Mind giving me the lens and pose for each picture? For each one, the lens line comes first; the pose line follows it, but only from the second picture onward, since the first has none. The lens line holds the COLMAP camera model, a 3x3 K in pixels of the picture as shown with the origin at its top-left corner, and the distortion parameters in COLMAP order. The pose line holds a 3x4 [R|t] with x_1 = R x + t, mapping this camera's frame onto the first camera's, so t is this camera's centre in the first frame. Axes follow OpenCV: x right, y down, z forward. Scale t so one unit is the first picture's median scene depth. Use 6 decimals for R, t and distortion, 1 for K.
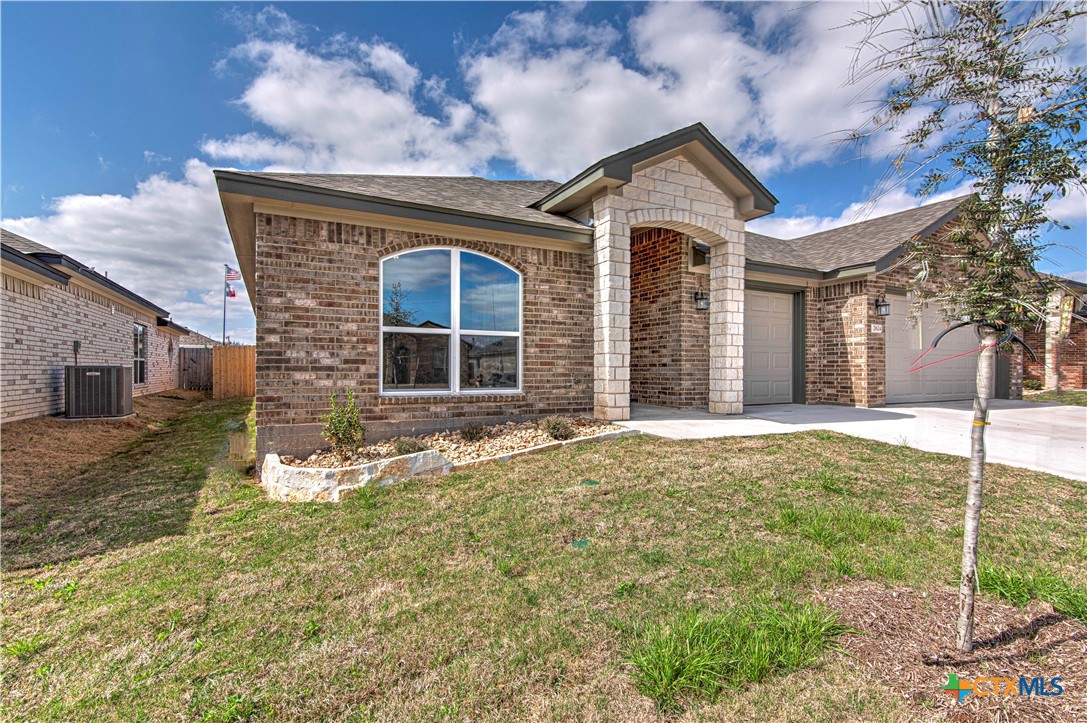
lens RADIAL K [[541.1, 0, 564.2], [0, 541.1, 382.7], [0, 0, 1]] dist [0.005703, 0.000707]
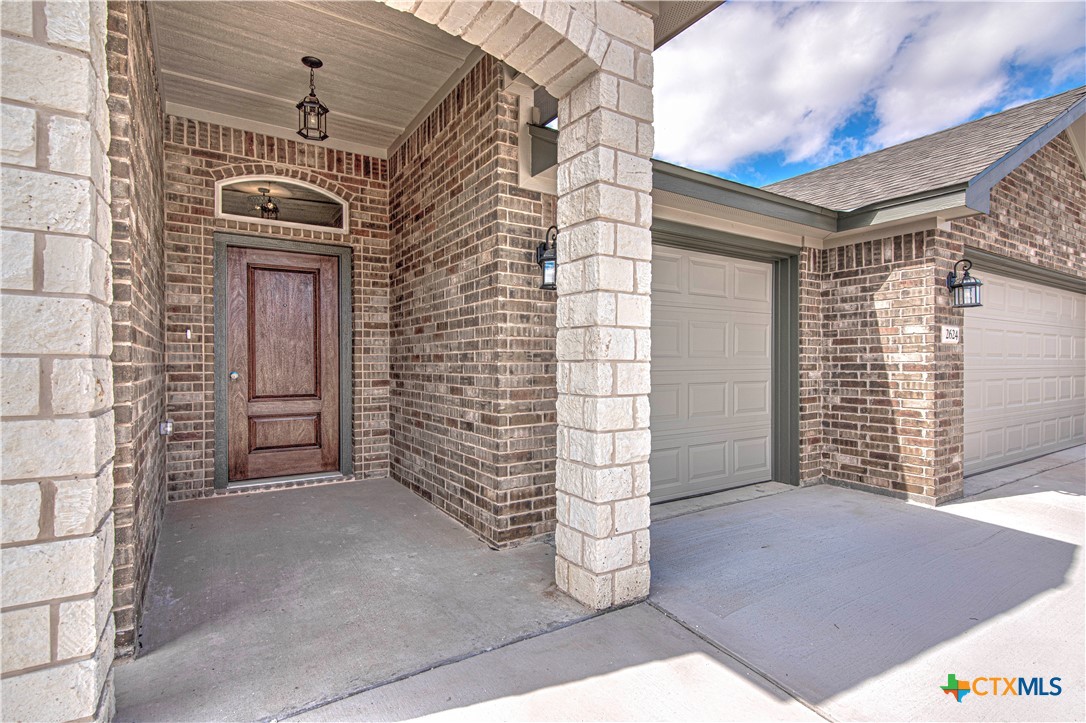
lens RADIAL K [[527.4, 0, 557.7], [0, 527.4, 369.4], [0, 0, 1]] dist [0.008540, -0.002564]
pose [[0.998568, 0.000895, 0.053498, 0.226275], [-0.000696, 0.999993, -0.003748, -0.072656], [-0.053501, 0.003706, 0.998561, 0.599299]]
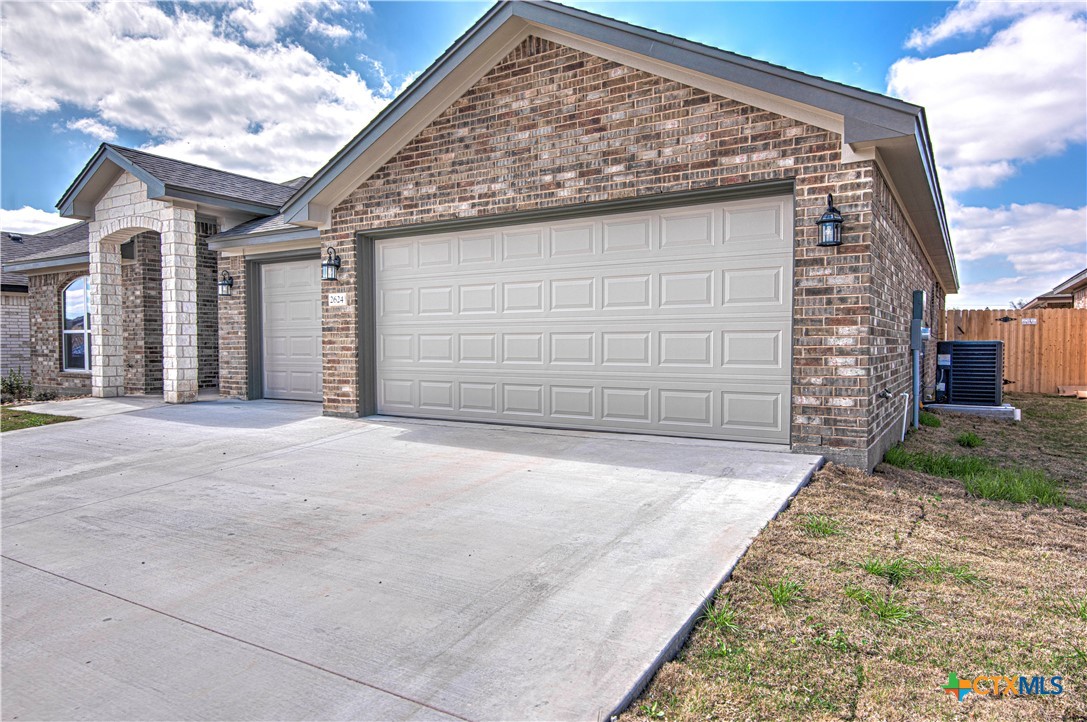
lens RADIAL K [[707.8, 0, 548.6], [0, 707.8, 367.6], [0, 0, 1]] dist [0.001322, -0.000748]
pose [[0.471014, 0.028624, -0.881661, 1.573373], [-0.016414, 0.999585, 0.023684, -0.044121], [0.881973, 0.003316, 0.471288, 0.876664]]
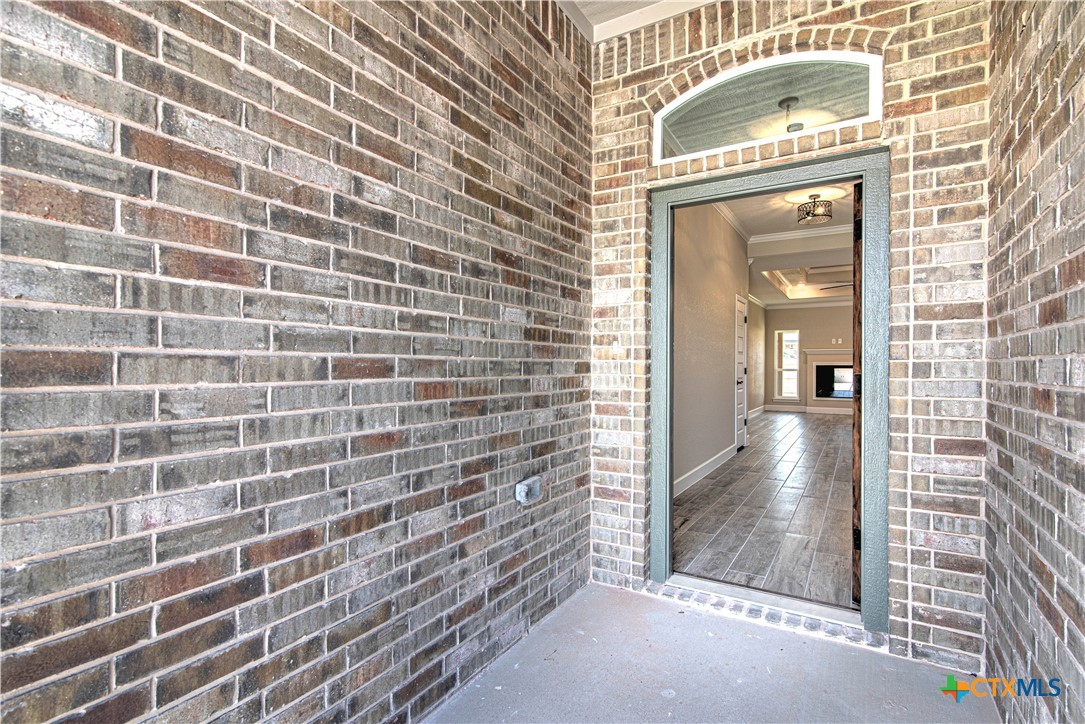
lens RADIAL K [[527.0, 0, 541.8], [0, 527.0, 366.1], [0, 0, 1]] dist [0.008540, -0.002564]
pose [[0.470052, 0.004257, -0.882628, 0.190057], [-0.019794, 0.999788, -0.005720, -0.090975], [0.882417, 0.020160, 0.470037, 0.888734]]
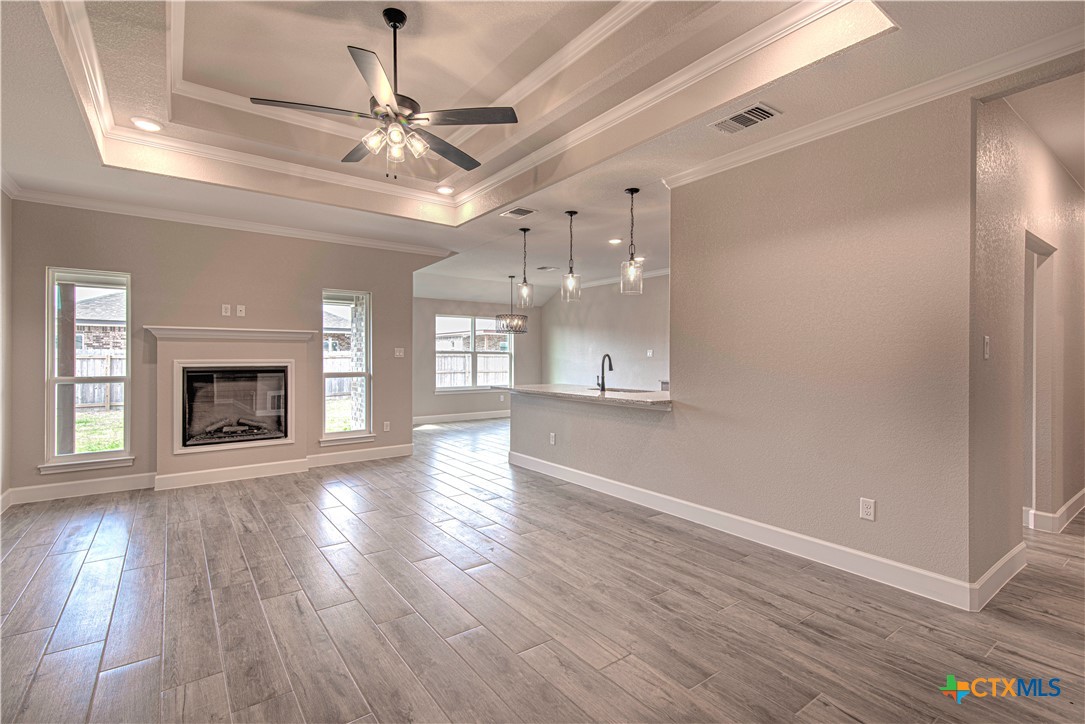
lens RADIAL K [[507.7, 0, 545.3], [0, 507.7, 354.7], [0, 0, 1]] dist [0.015216, -0.001370]
pose [[0.995114, -0.001105, 0.098730, 0.135059], [0.003663, 0.999662, -0.025730, -0.093151], [-0.098668, 0.025966, 0.994782, 0.959128]]
